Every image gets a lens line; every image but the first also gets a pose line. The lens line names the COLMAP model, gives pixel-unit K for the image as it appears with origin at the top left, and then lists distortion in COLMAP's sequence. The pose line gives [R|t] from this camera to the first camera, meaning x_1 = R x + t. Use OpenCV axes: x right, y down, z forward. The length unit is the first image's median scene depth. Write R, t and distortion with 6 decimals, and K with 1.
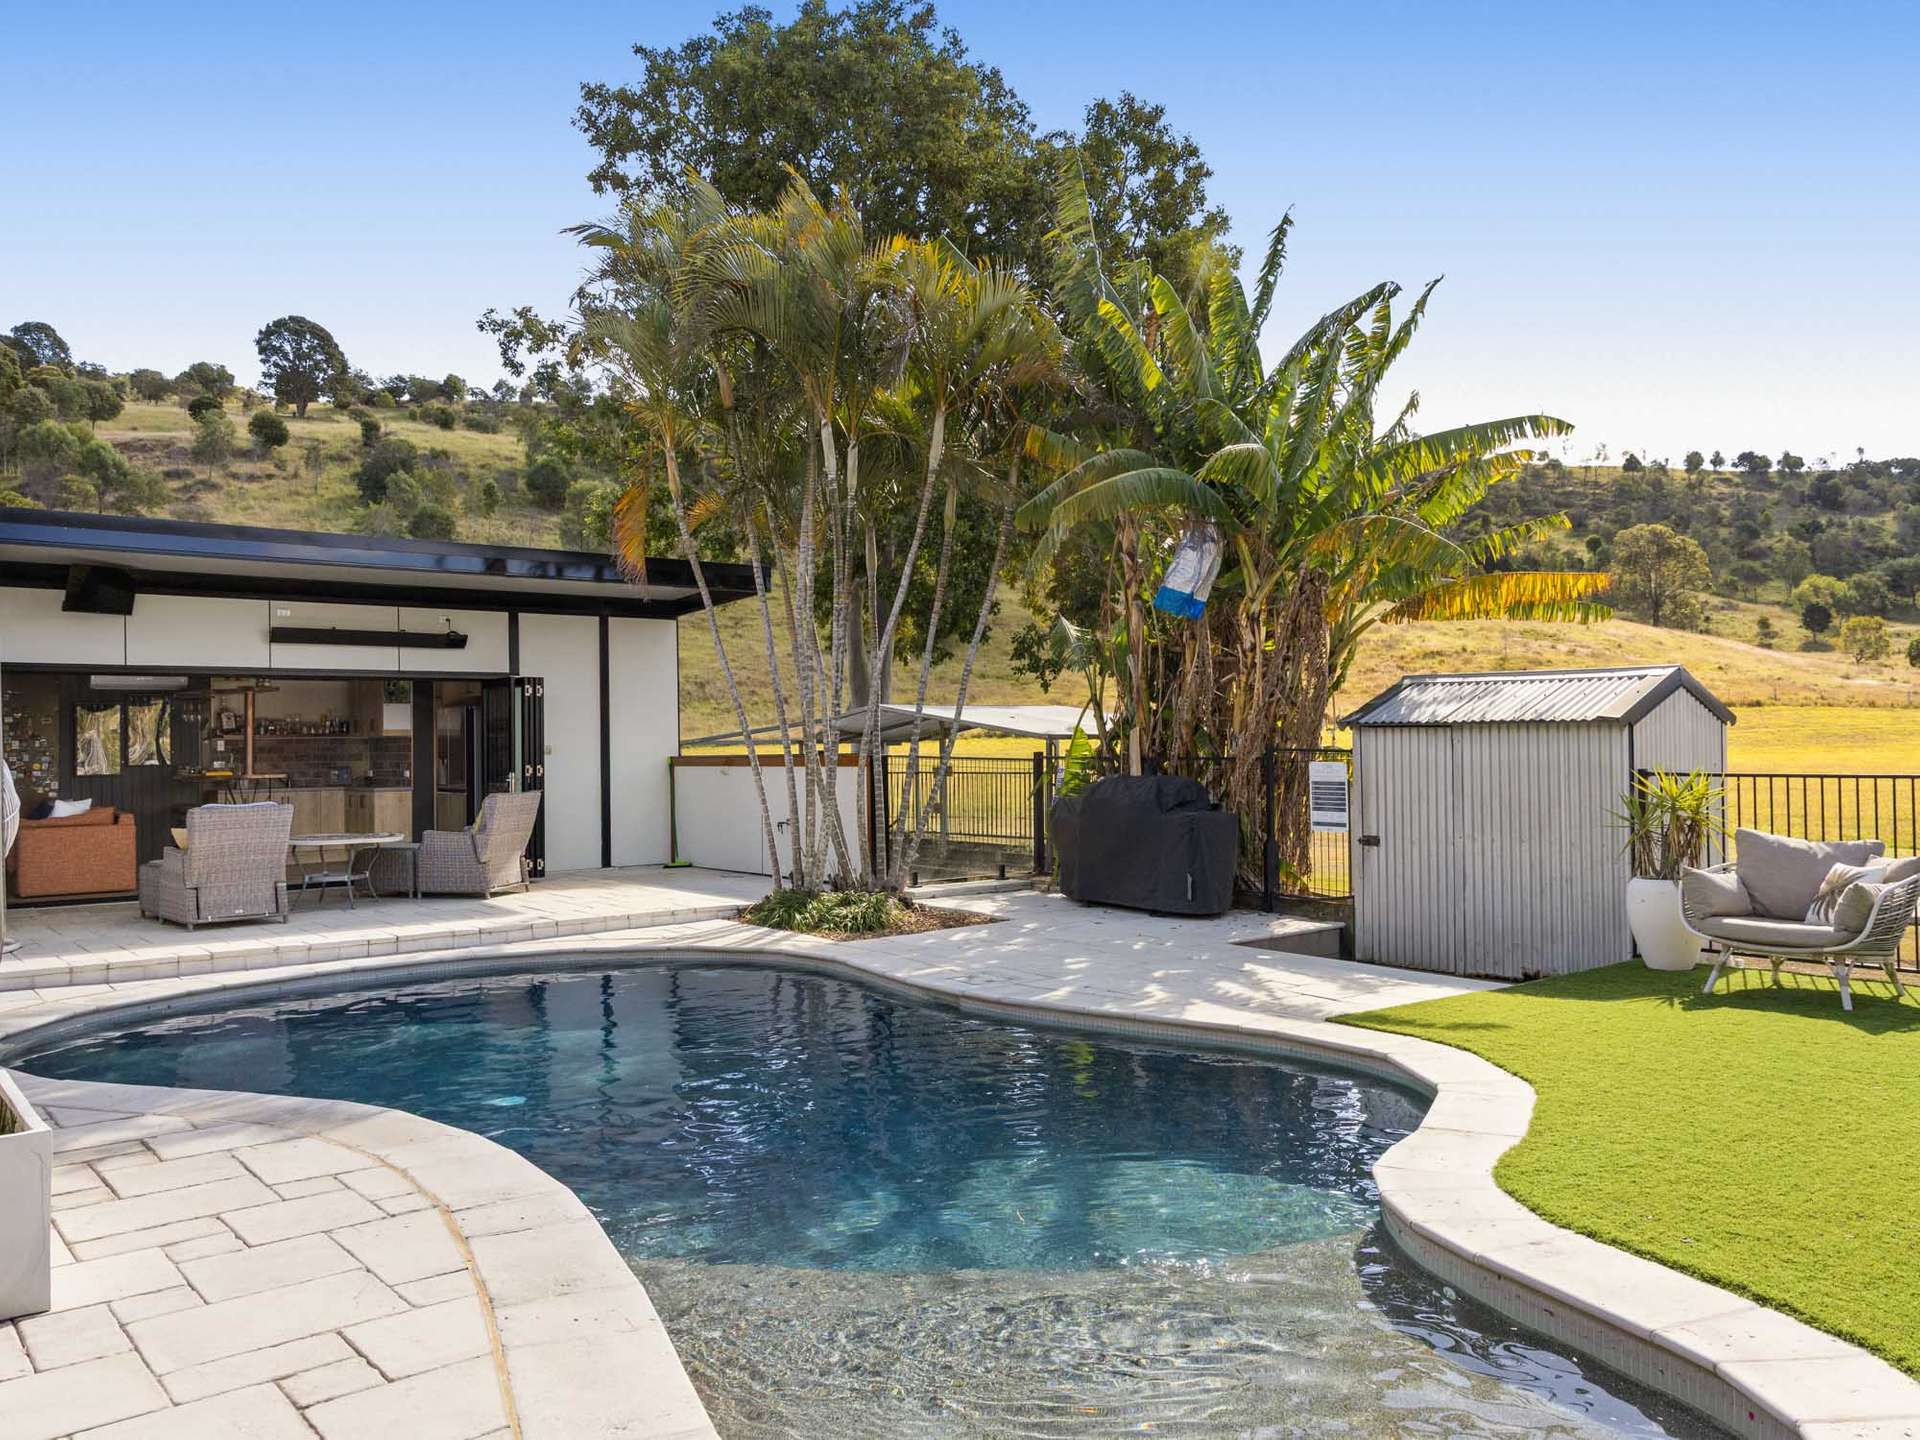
lens RADIAL K [[1434.9, 0, 956.7], [0, 1434.9, 720.5], [0, 0, 1]] dist [-0.006347, -0.000794]
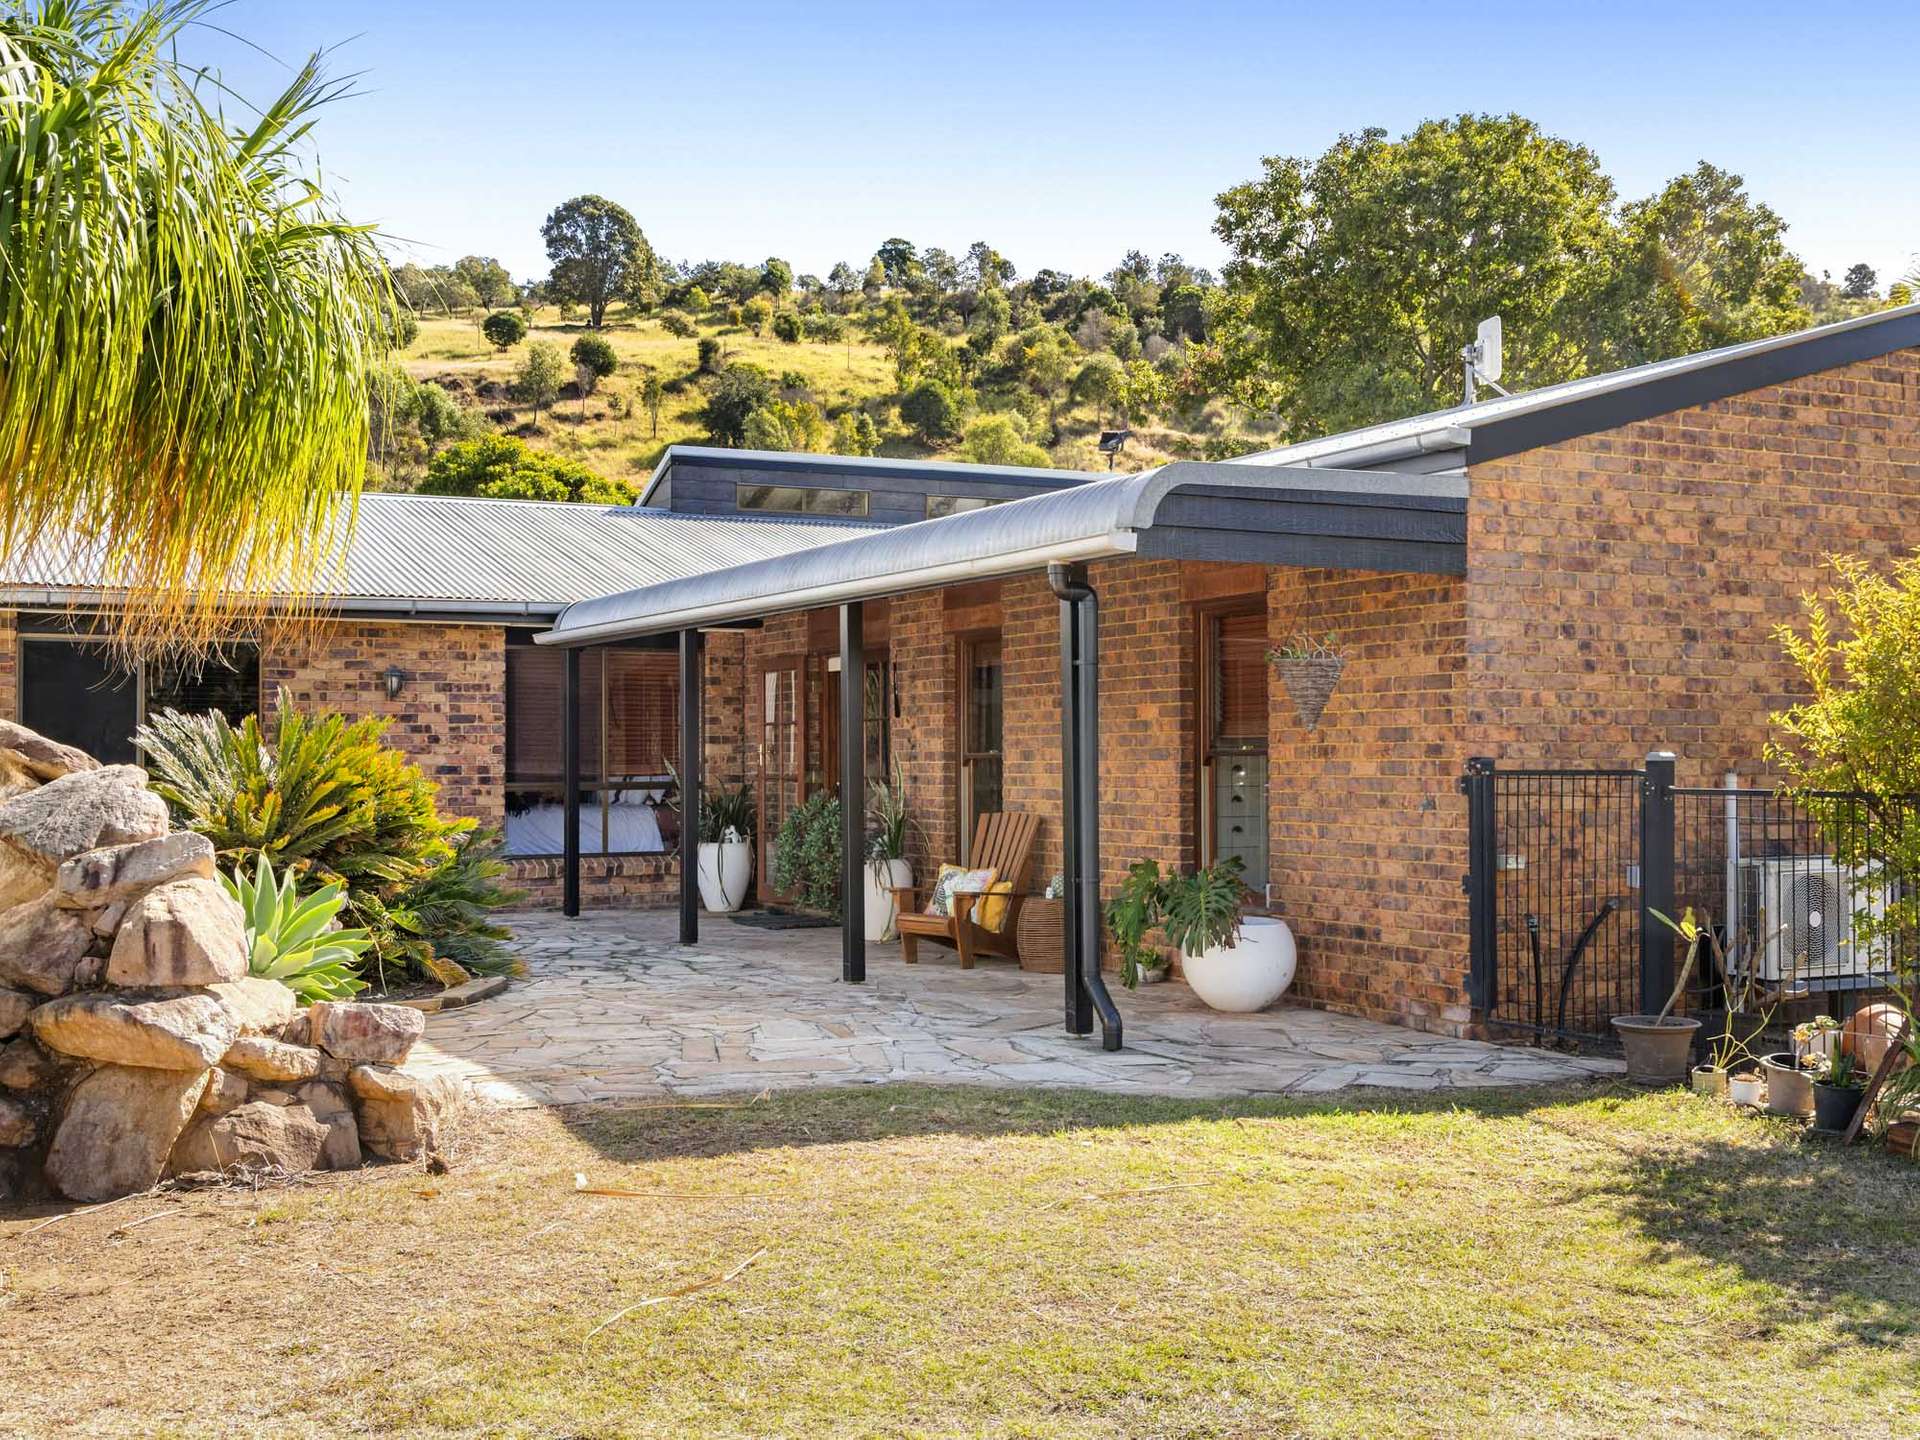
lens RADIAL K [[2242.7, 0, 964.4], [0, 2242.7, 728.0], [0, 0, 1]] dist [-0.007911, 0.000000]
pose [[0.979513, 0.006850, -0.201263, -0.020647], [-0.005568, 0.999960, 0.006936, -0.004368], [0.201303, -0.005674, 0.979513, -0.184905]]
